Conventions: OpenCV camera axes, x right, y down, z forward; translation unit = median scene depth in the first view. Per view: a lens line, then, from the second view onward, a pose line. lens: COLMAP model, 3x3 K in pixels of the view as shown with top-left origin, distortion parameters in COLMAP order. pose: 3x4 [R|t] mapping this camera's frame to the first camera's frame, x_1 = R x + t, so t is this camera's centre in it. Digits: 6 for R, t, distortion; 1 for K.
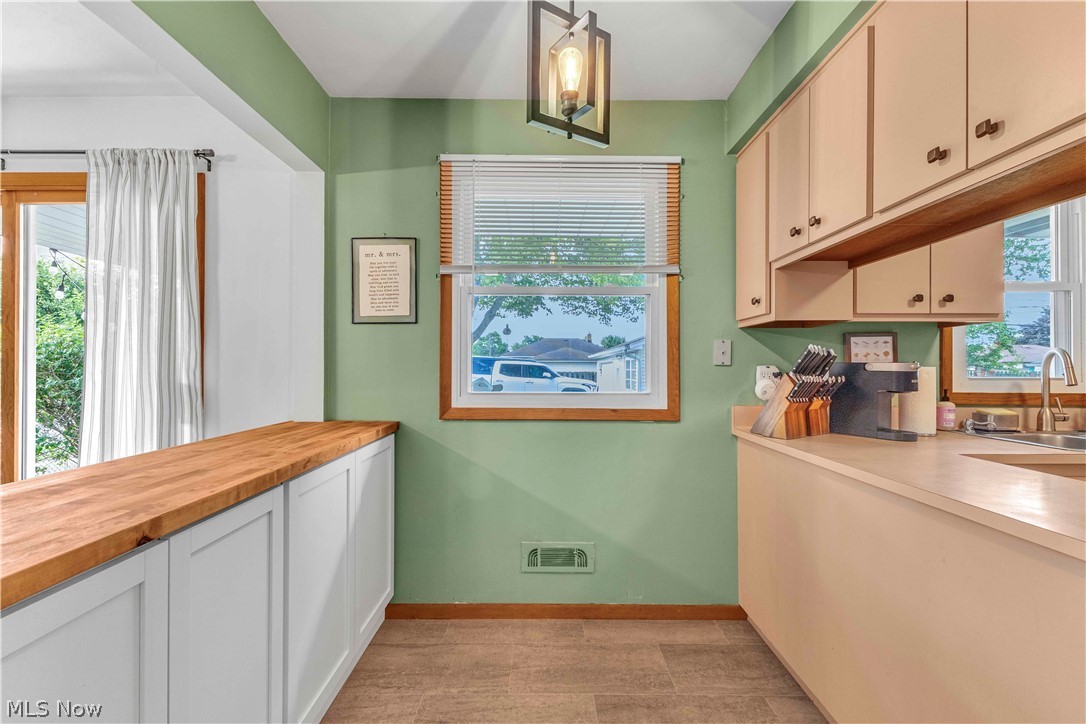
lens RADIAL K [[468.1, 0, 543.7], [0, 468.1, 361.8], [0, 0, 1]] dist [0.000583, -0.000025]
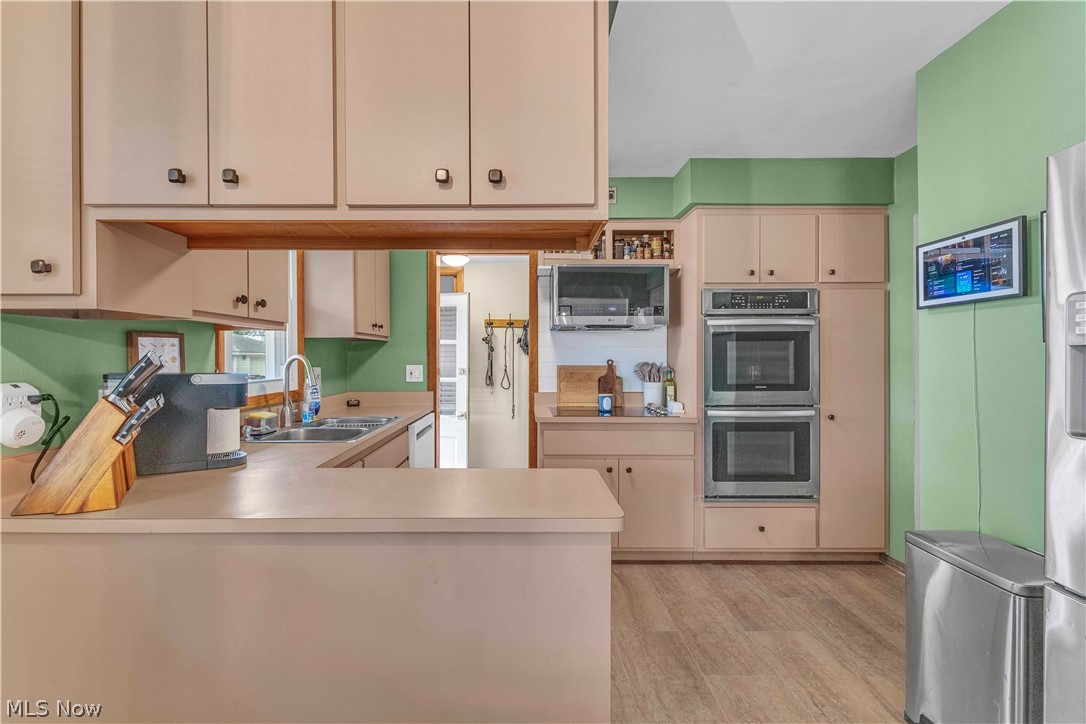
lens RADIAL K [[468.1, 0, 543.2], [0, 468.1, 356.5], [0, 0, 1]] dist [0.000583, -0.000025]
pose [[-0.009581, -0.001507, 0.999953, -0.079475], [-0.010892, 0.999940, 0.001402, -0.031738], [-0.999895, -0.010878, -0.009597, 0.394410]]
